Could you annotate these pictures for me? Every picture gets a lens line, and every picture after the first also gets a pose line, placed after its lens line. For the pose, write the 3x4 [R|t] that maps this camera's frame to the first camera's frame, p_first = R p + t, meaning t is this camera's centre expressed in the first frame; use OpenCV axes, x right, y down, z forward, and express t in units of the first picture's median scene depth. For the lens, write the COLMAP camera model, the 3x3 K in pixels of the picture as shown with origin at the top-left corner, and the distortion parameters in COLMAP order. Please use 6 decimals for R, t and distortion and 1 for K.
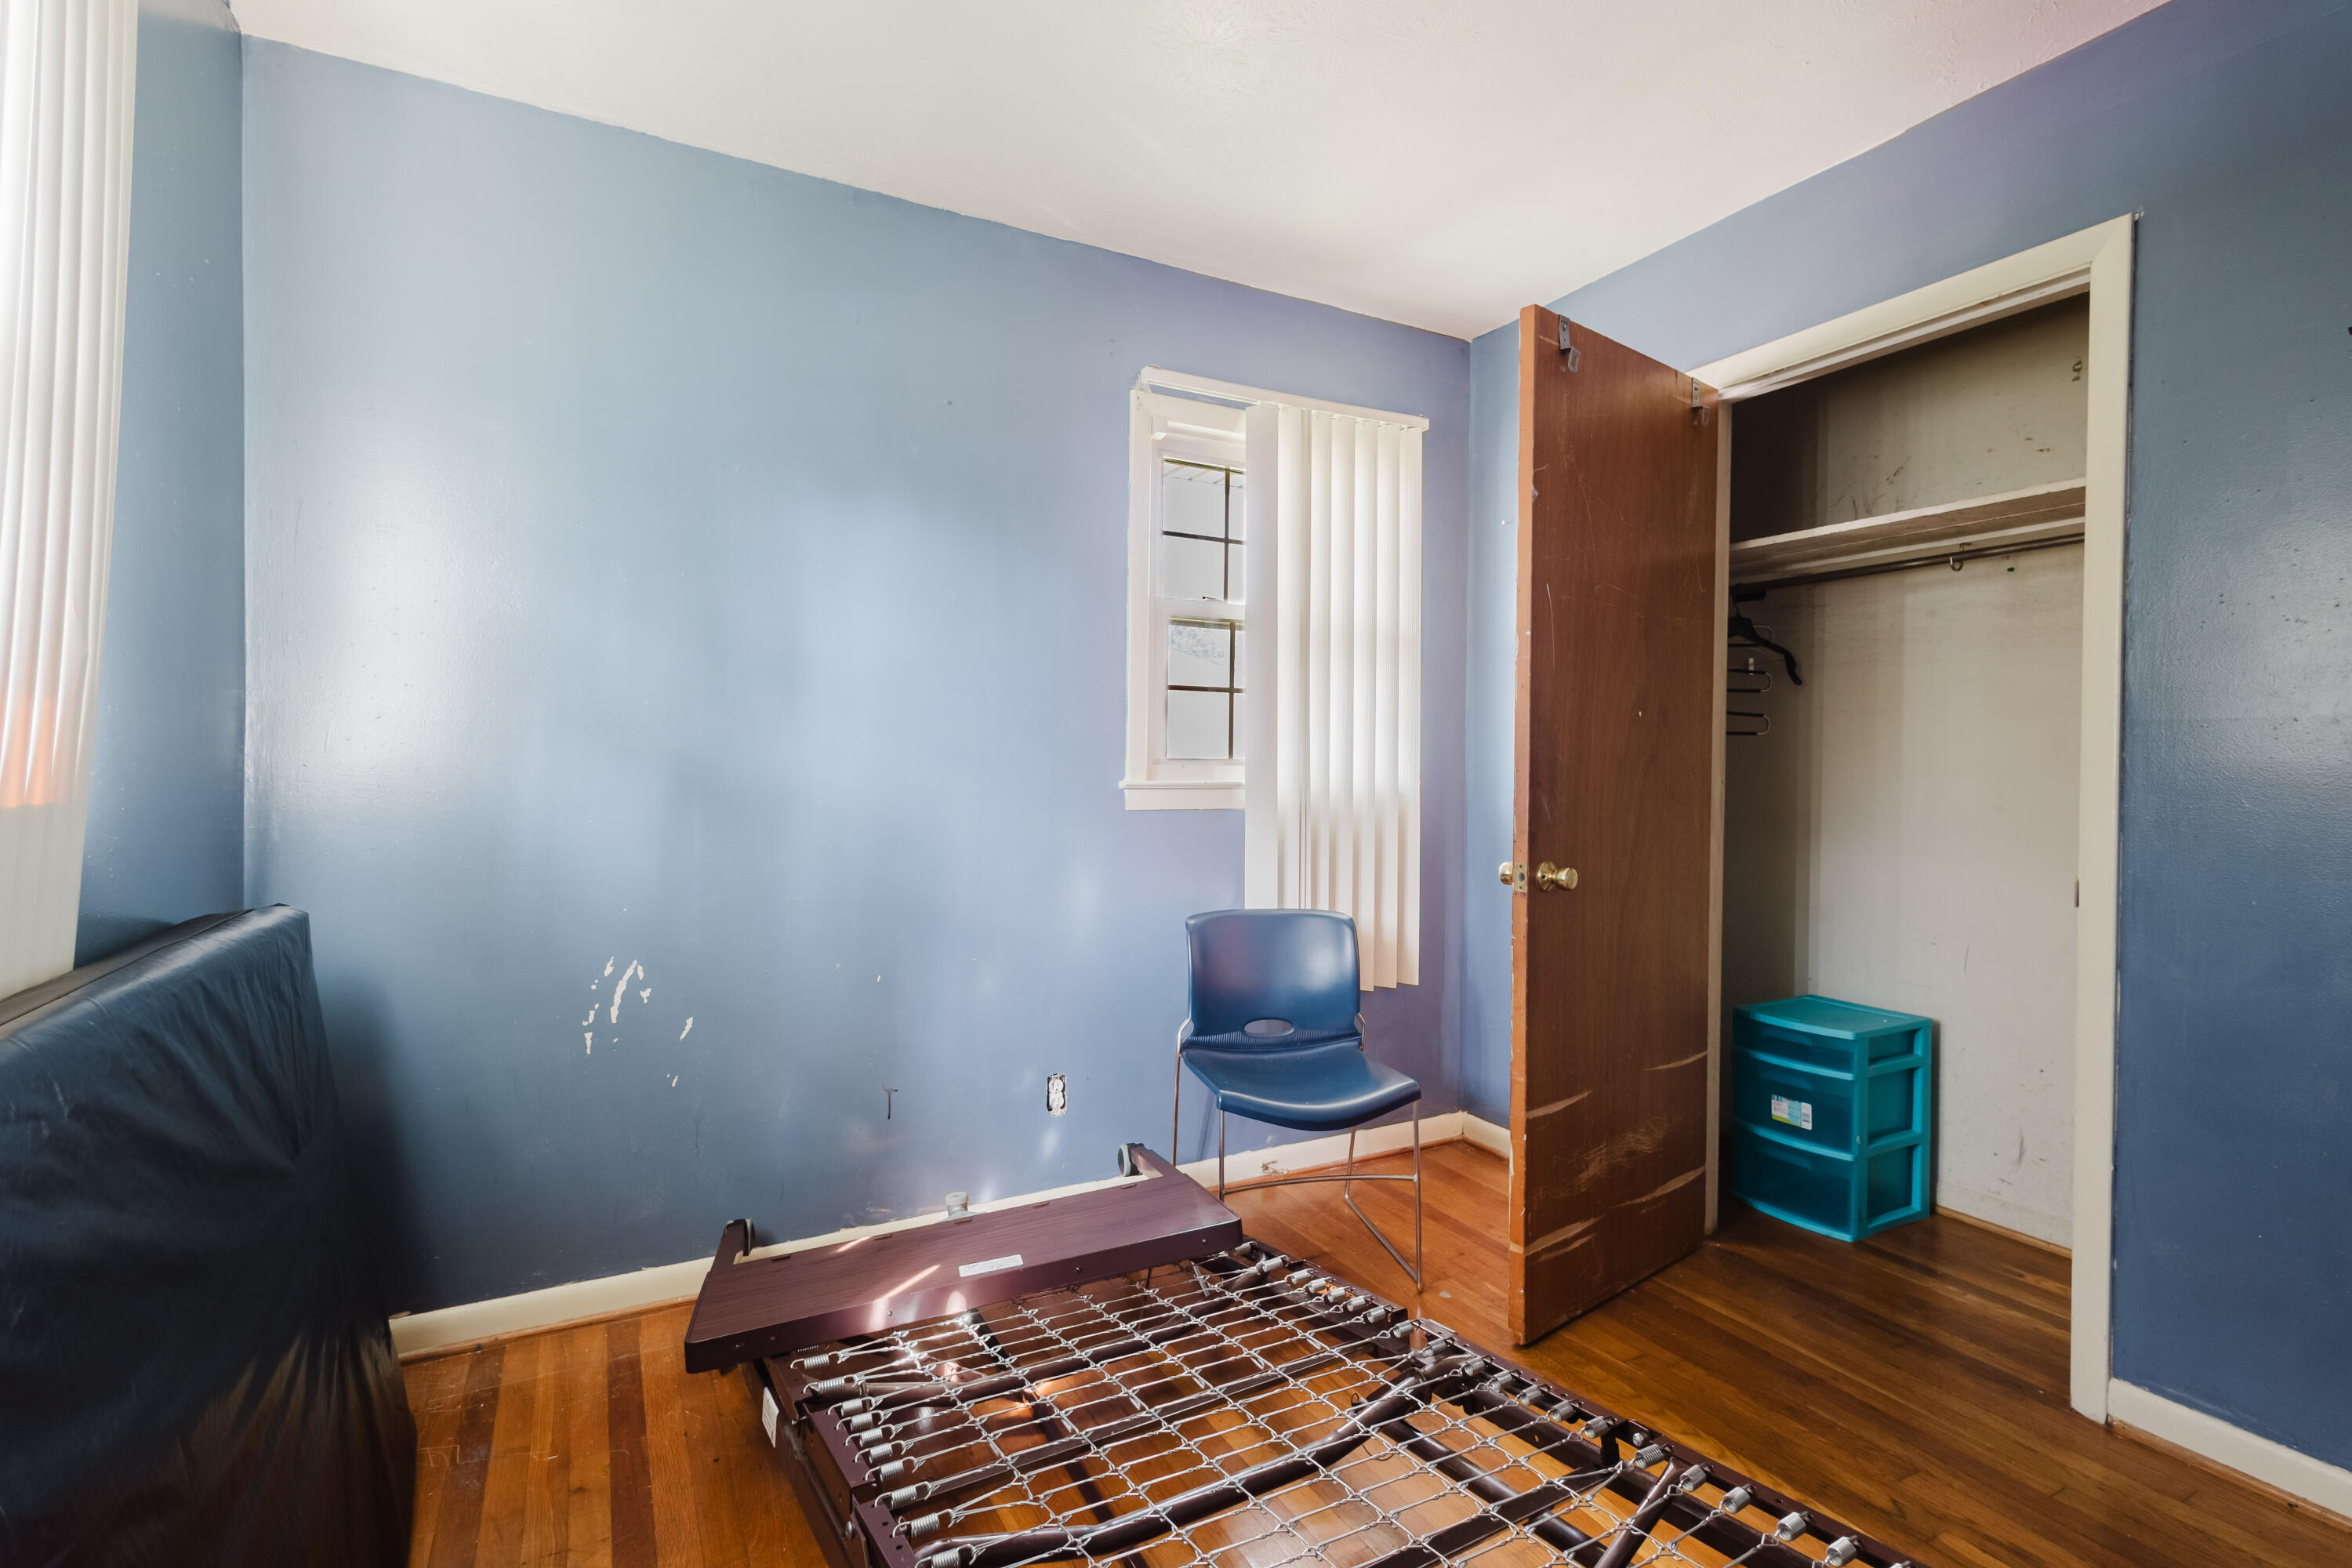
lens RADIAL K [[1082.3, 0, 1164.5], [0, 1082.3, 781.3], [0, 0, 1]] dist [0.014161, -0.002741]
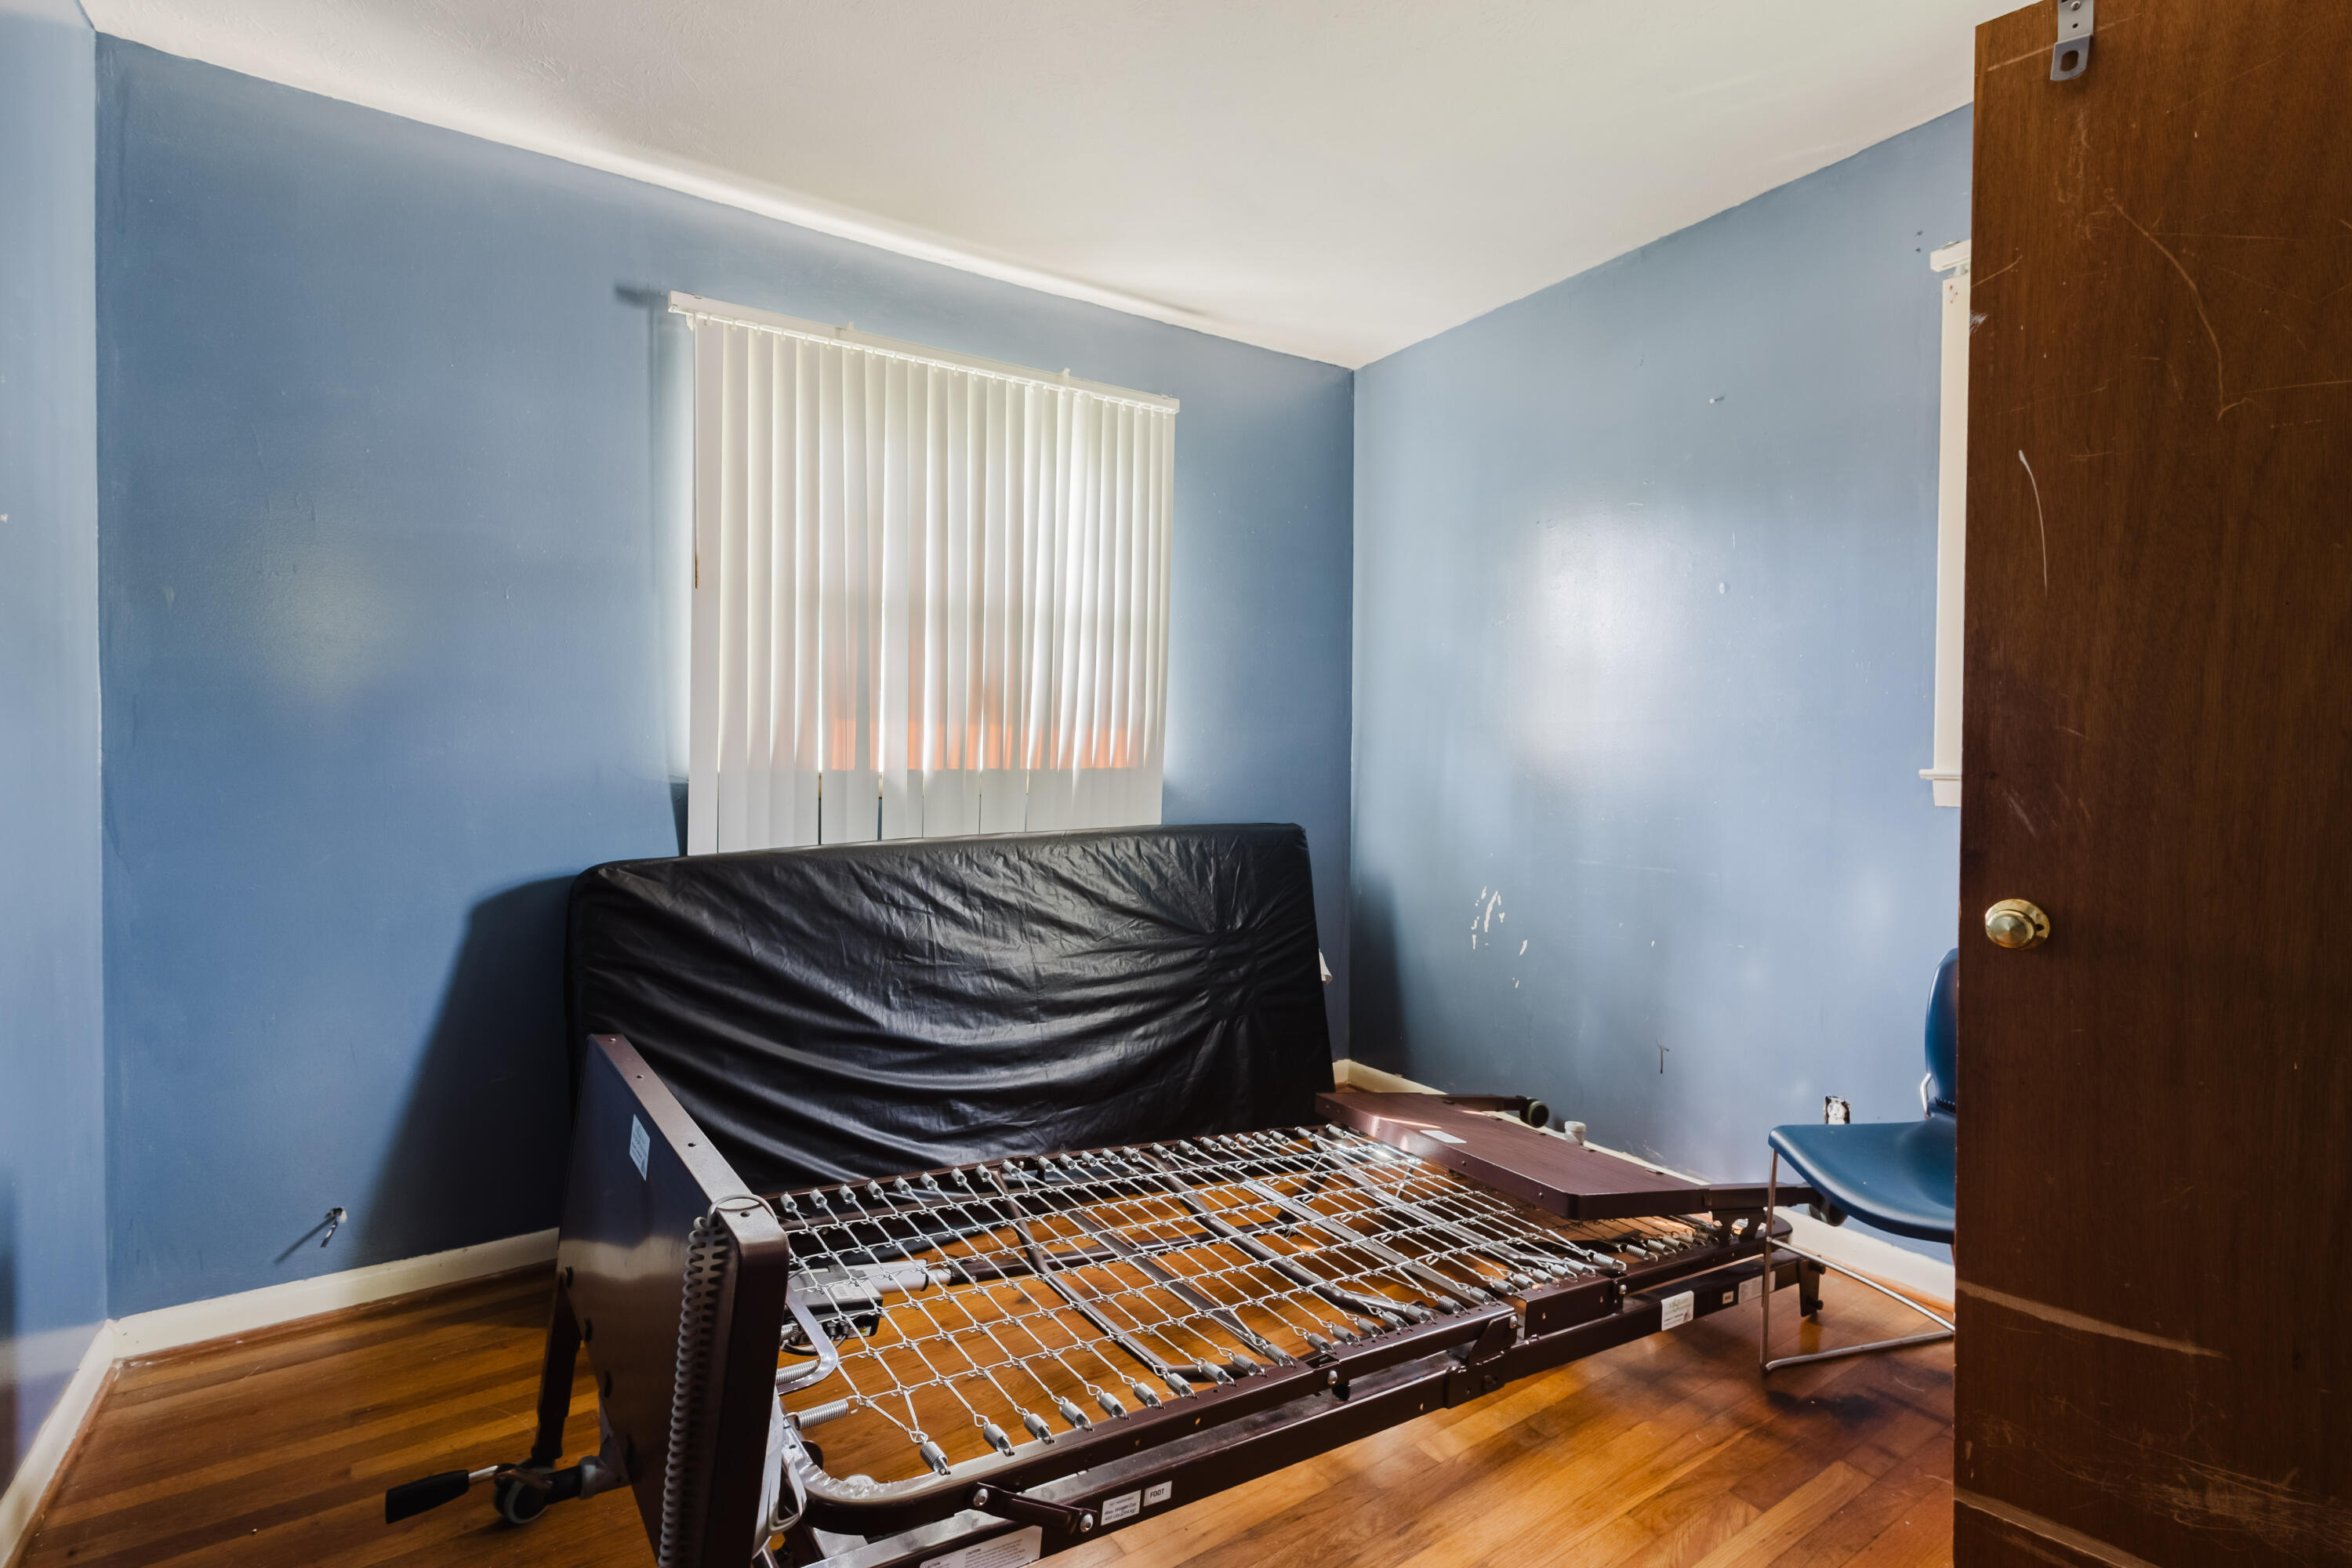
lens RADIAL K [[1082.3, 0, 1171.1], [0, 1082.3, 776.2], [0, 0, 1]] dist [0.014161, -0.002741]
pose [[0.101054, 0.015282, -0.994764, 0.873250], [-0.014587, 0.999797, 0.013877, 0.001761], [0.994774, 0.013108, 0.101256, 0.433062]]
